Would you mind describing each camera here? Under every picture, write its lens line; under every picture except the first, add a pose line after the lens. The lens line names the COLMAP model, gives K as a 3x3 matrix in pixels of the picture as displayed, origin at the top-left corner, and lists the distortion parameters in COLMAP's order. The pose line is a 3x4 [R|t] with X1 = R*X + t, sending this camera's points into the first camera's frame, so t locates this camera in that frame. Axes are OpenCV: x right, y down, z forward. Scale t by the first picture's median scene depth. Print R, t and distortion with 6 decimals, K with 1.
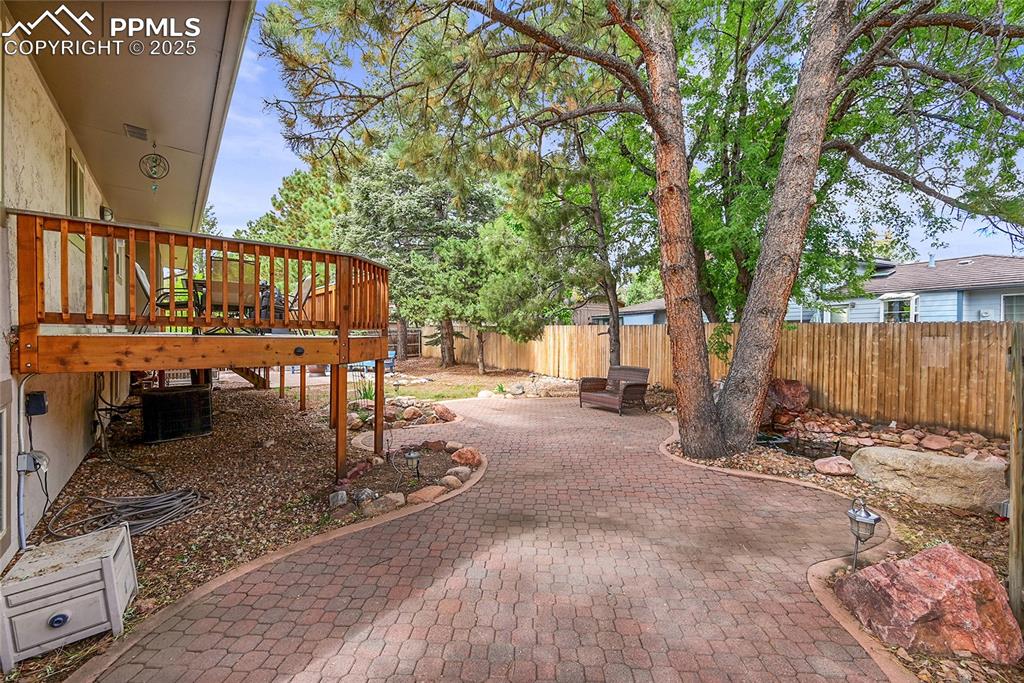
lens RADIAL K [[400.1, 0, 513.9], [0, 400.1, 341.8], [0, 0, 1]] dist [-0.003184, -0.000344]
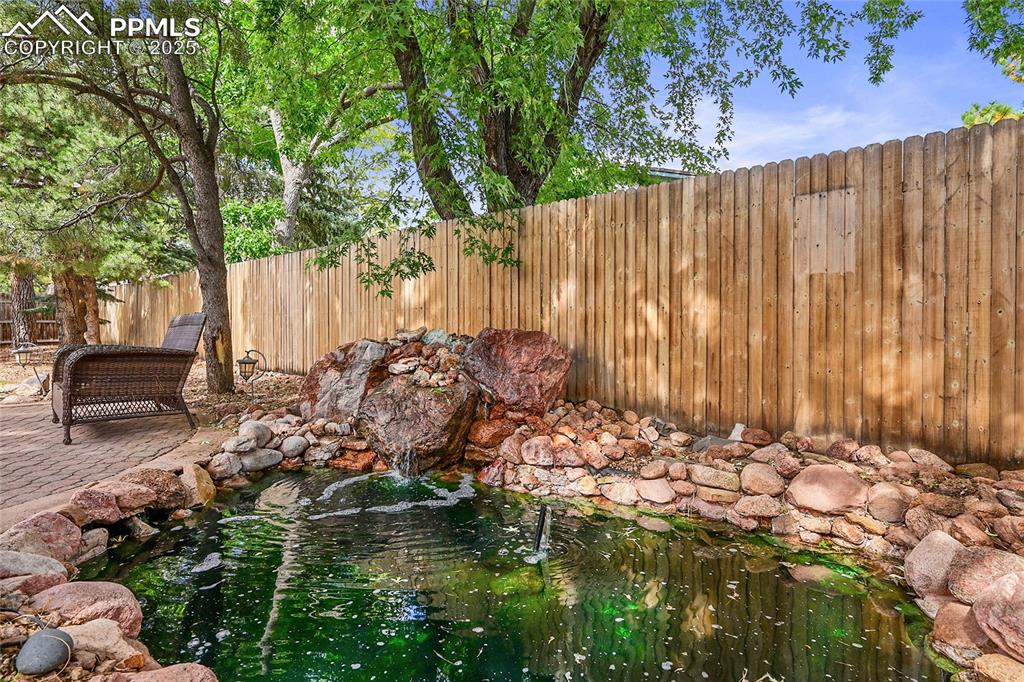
lens RADIAL K [[498.6, 0, 511.0], [0, 498.6, 333.1], [0, 0, 1]] dist [0.000753, 0.000081]
pose [[0.973298, -0.006981, 0.229438, 0.658789], [0.009489, 0.999907, -0.009829, 0.119297], [-0.229348, 0.011744, 0.973274, 0.608916]]
